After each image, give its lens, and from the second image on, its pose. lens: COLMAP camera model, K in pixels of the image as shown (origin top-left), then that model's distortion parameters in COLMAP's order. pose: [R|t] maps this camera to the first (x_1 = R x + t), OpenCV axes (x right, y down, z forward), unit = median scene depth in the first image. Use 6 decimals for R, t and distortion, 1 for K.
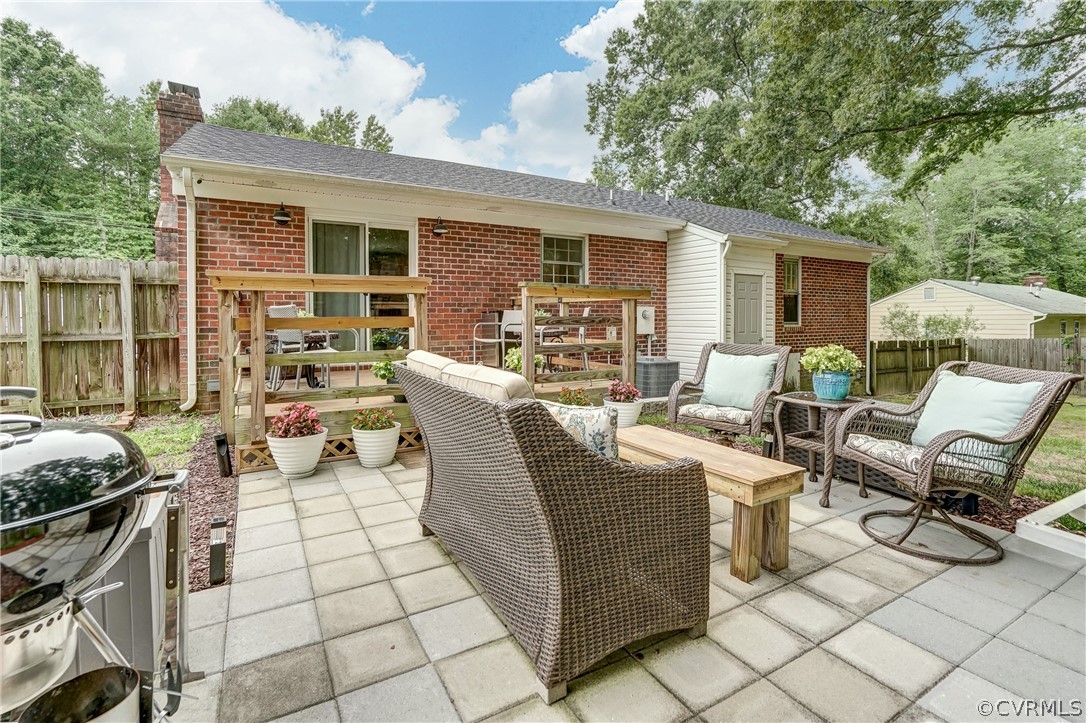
lens RADIAL K [[507.0, 0, 546.3], [0, 507.0, 325.8], [0, 0, 1]] dist [-0.042598, 0.028850]
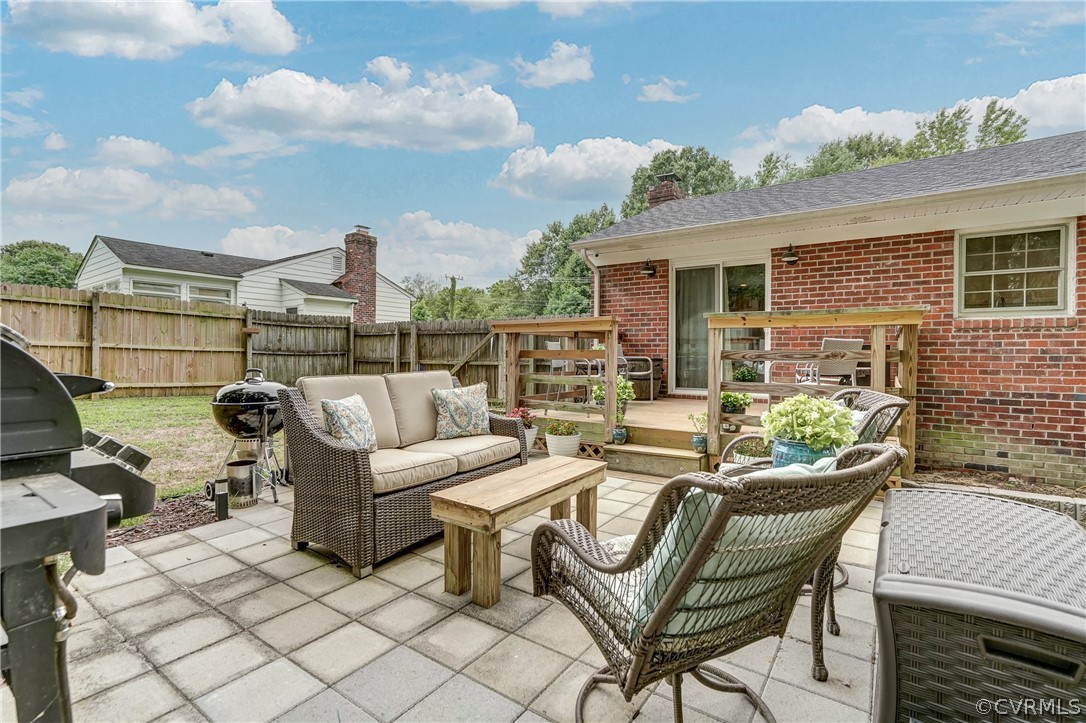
lens RADIAL K [[502.8, 0, 547.9], [0, 502.8, 356.0], [0, 0, 1]] dist [-0.045745, 0.025919]
pose [[0.423375, 0.010979, -0.905888, 0.414765], [-0.021158, 0.999774, 0.002229, -0.002199], [0.905707, 0.018223, 0.423512, 0.207460]]
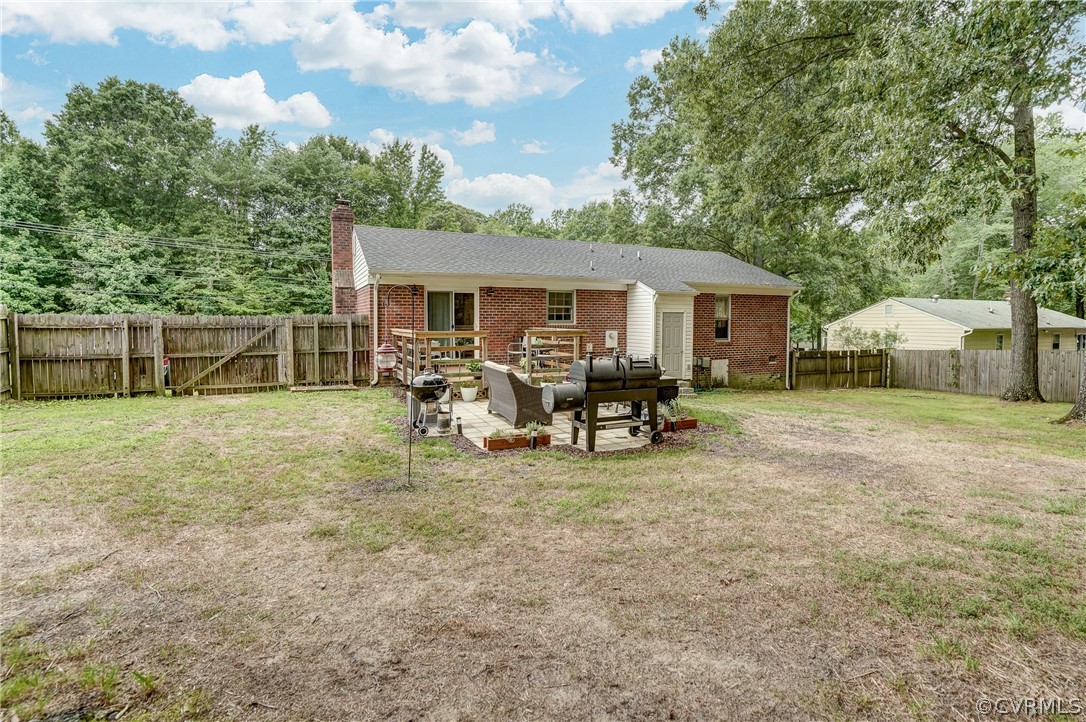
lens RADIAL K [[511.5, 0, 544.1], [0, 511.5, 340.5], [0, 0, 1]] dist [-0.043851, 0.028238]
pose [[0.995947, 0.008648, -0.089526, 0.155273], [-0.005984, 0.999533, 0.029981, -0.068519], [0.089743, -0.029324, 0.995533, -0.853308]]
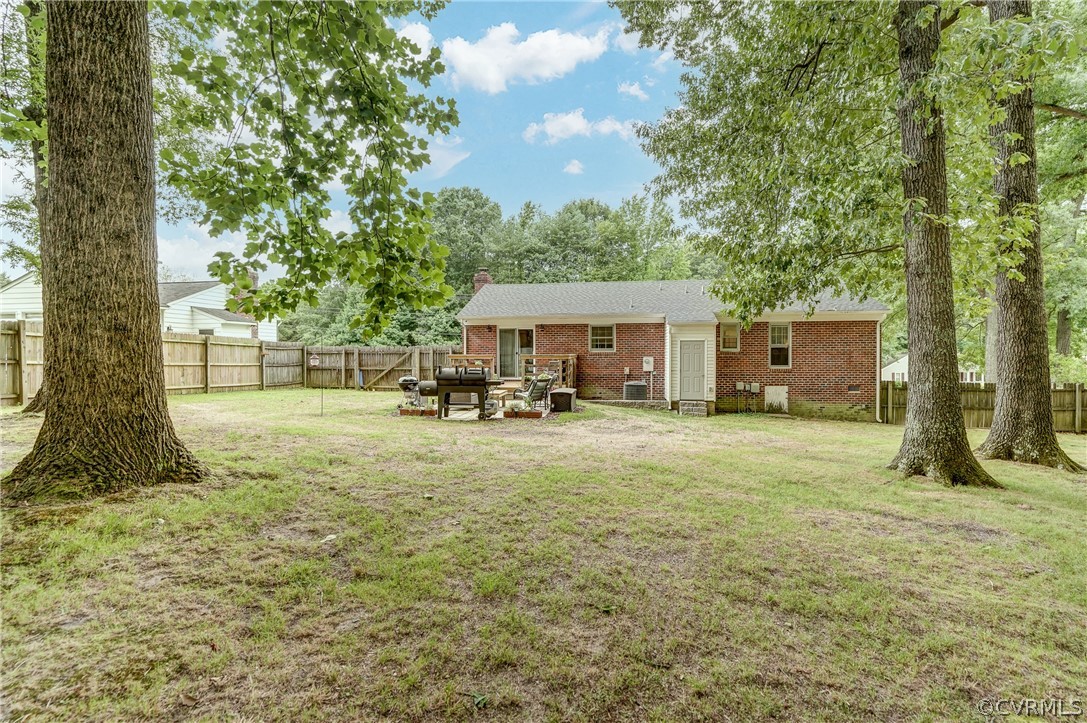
lens RADIAL K [[503.2, 0, 548.4], [0, 503.2, 356.0], [0, 0, 1]] dist [-0.045745, 0.025919]
pose [[0.782292, 0.006095, -0.622882, 1.382875], [-0.008327, 0.999965, -0.000673, -0.047058], [0.622856, 0.005713, 0.782316, -0.970415]]
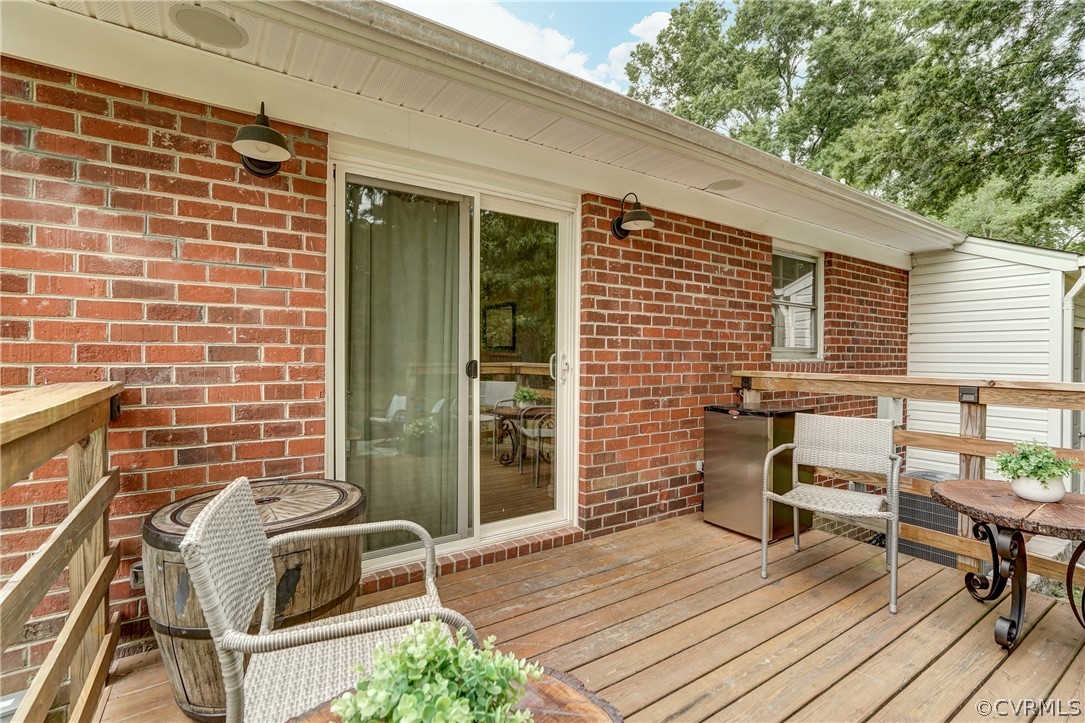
lens RADIAL K [[502.3, 0, 547.4], [0, 502.3, 356.0], [0, 0, 1]] dist [-0.045745, 0.025919]
pose [[0.998065, 0.007236, 0.061757, -0.299529], [-0.006094, 0.999807, -0.018659, -0.064592], [-0.061880, 0.018246, 0.997917, 0.557070]]
